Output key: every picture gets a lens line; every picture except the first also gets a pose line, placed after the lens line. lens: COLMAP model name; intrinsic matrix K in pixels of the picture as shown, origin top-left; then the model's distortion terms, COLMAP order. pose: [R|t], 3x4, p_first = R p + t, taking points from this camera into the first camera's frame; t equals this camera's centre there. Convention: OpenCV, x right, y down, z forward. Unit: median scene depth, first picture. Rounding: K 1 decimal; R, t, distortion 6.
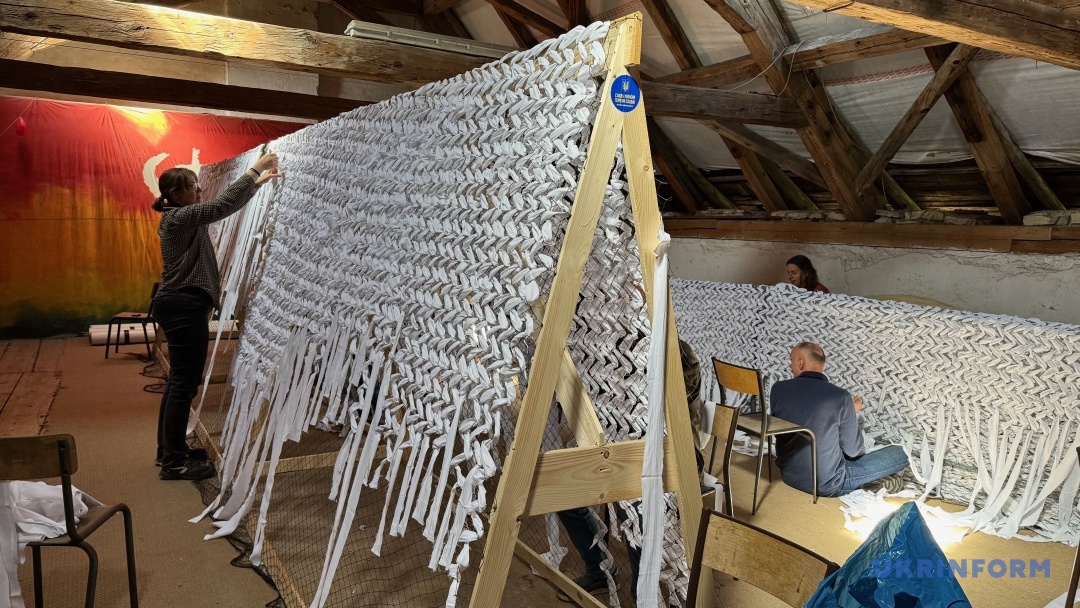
lens RADIAL K [[773.7, 0, 525.3], [0, 773.7, 311.8], [0, 0, 1]] dist [0.054525, -0.072647]
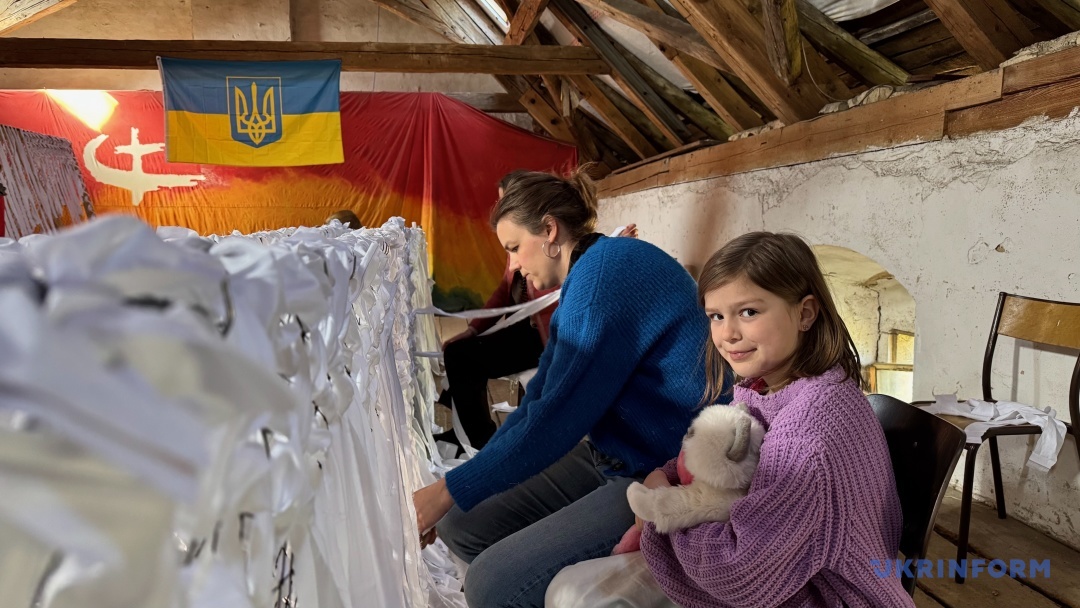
lens RADIAL K [[773.7, 0, 531.4], [0, 773.7, 303.0], [0, 0, 1]] dist [0.054525, -0.072647]
pose [[0.925658, -0.009364, -0.378245, 0.616545], [0.002575, 0.999826, -0.018452, 0.035139], [0.378352, 0.016107, 0.925522, 0.506177]]
